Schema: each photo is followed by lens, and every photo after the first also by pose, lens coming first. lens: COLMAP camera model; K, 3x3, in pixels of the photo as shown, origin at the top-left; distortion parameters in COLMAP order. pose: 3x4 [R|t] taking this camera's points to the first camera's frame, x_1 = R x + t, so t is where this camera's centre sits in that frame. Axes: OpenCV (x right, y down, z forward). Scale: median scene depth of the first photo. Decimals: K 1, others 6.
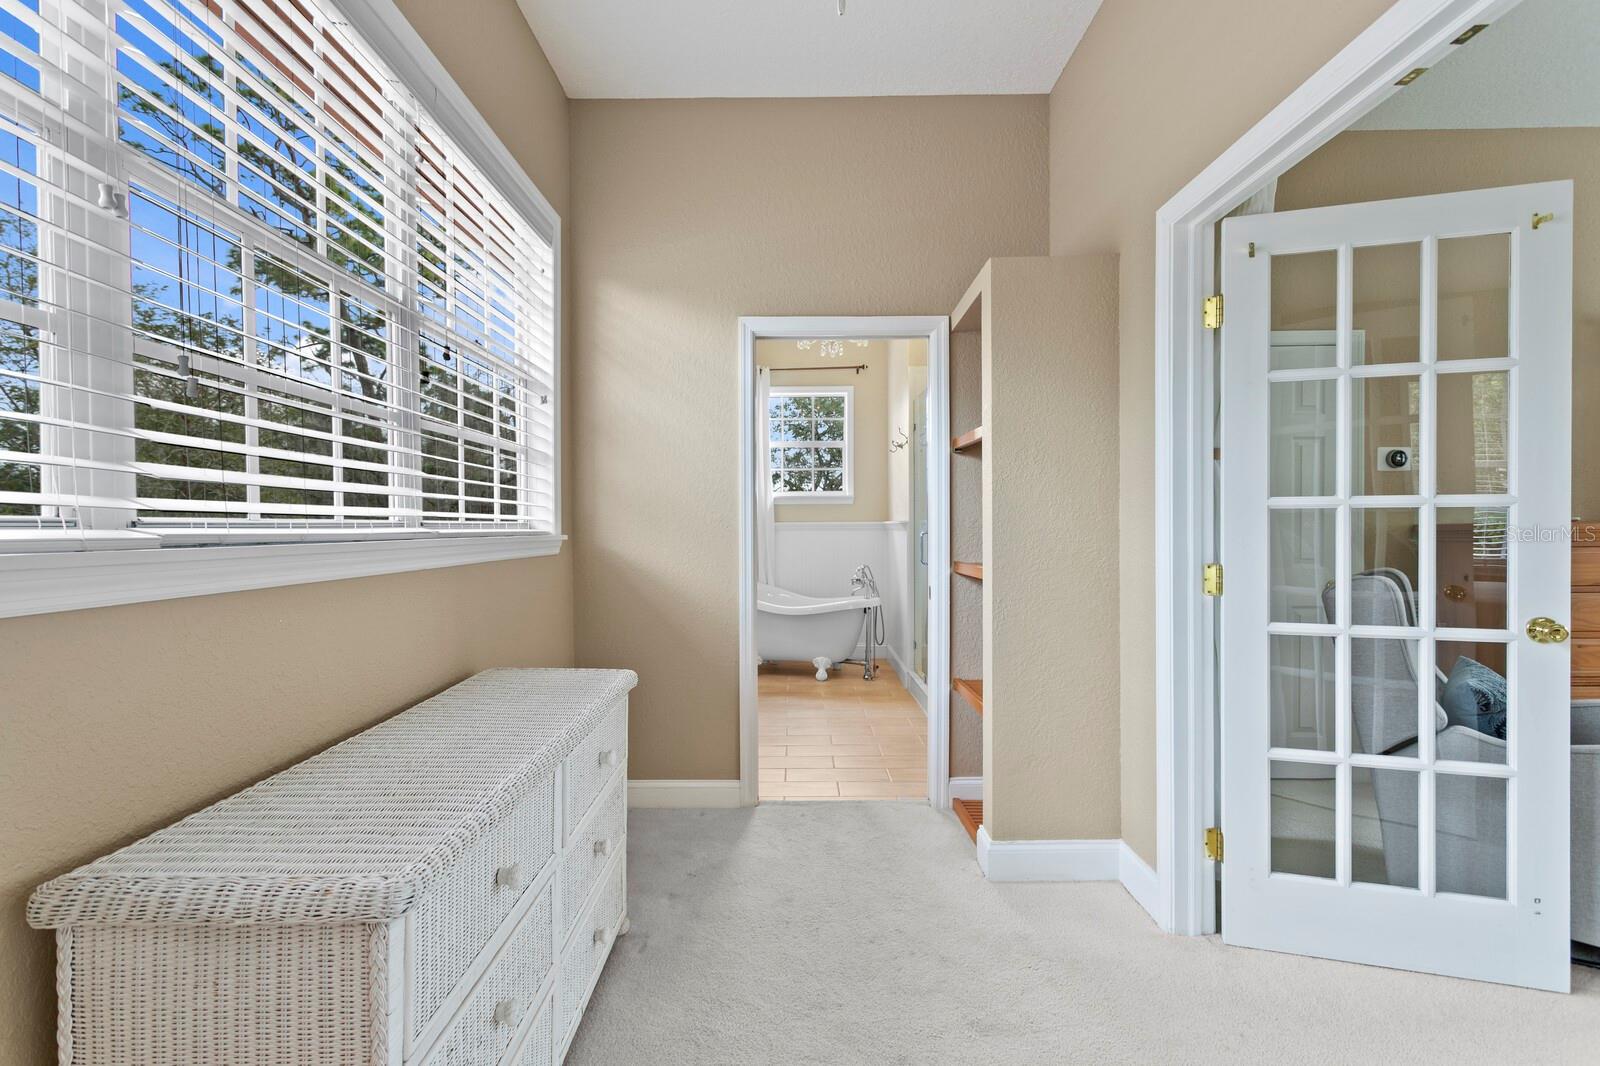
lens RADIAL K [[789.0, 0, 801.2], [0, 789.0, 529.5], [0, 0, 1]] dist [0.000164, 0.000000]
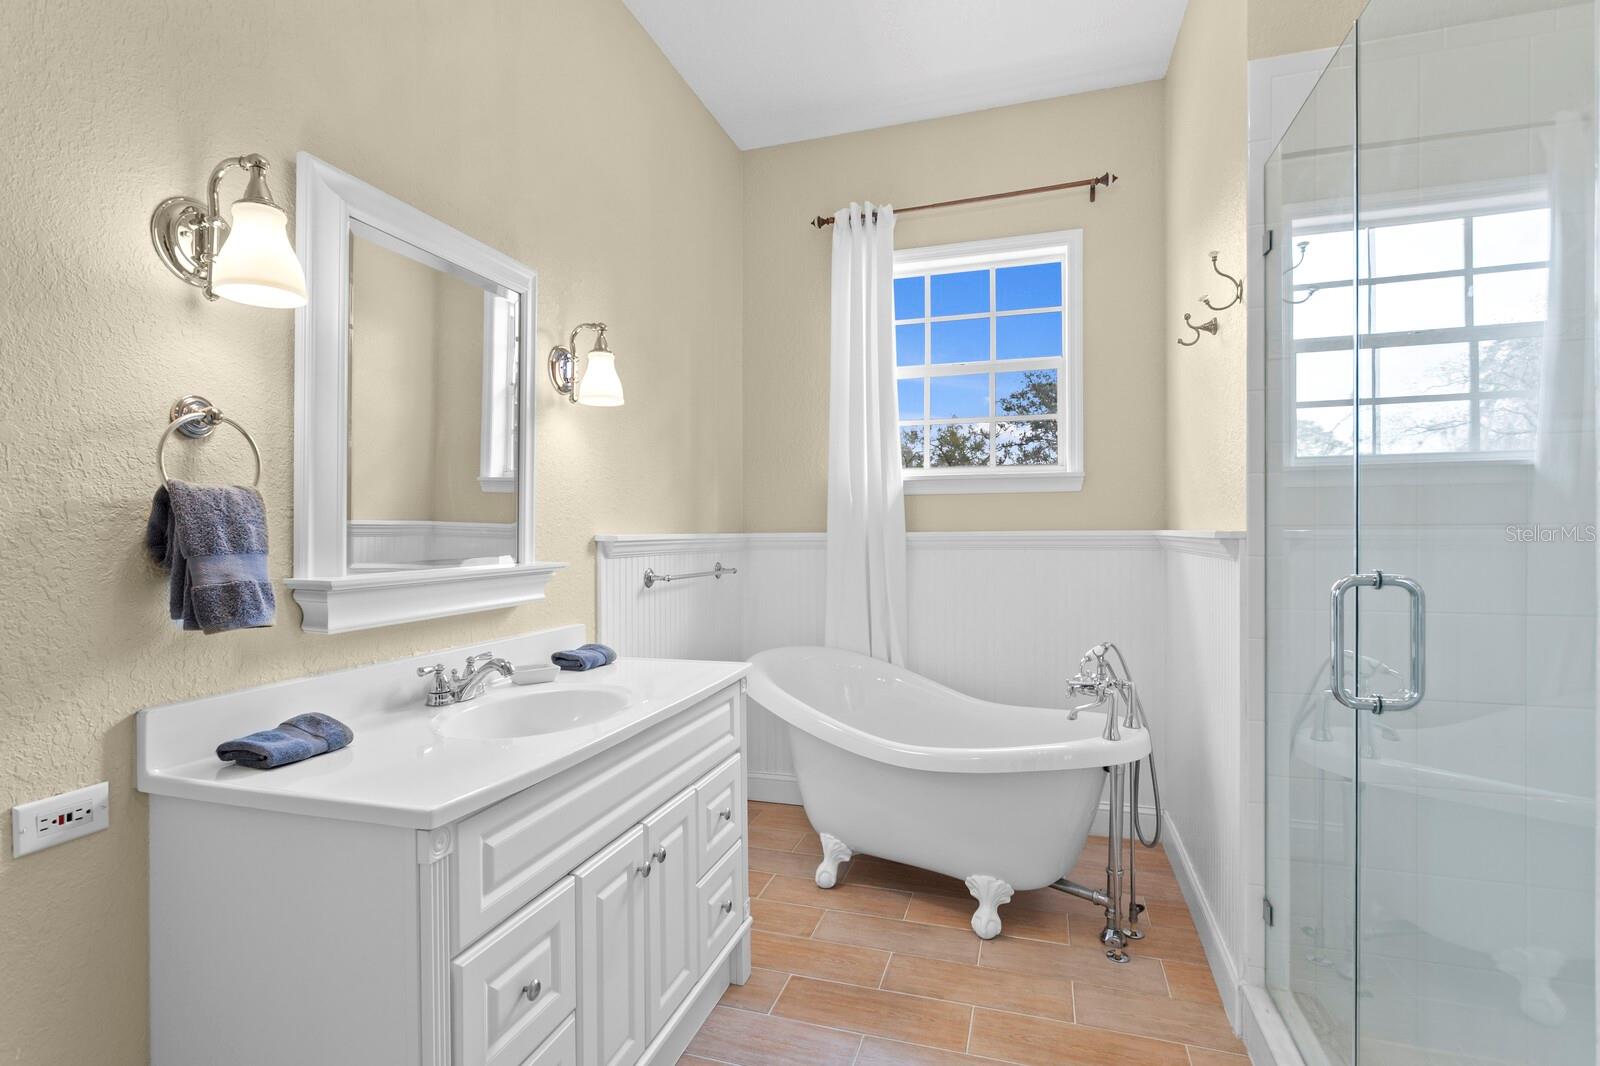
lens RADIAL K [[756.8, 0, 796.2], [0, 756.8, 534.5], [0, 0, 1]] dist [-0.000861, -0.000014]
pose [[0.948221, 0.001765, -0.317607, 0.052533], [-0.000584, 0.999993, 0.003811, -0.009829], [0.317611, -0.003428, 0.948215, 0.579515]]
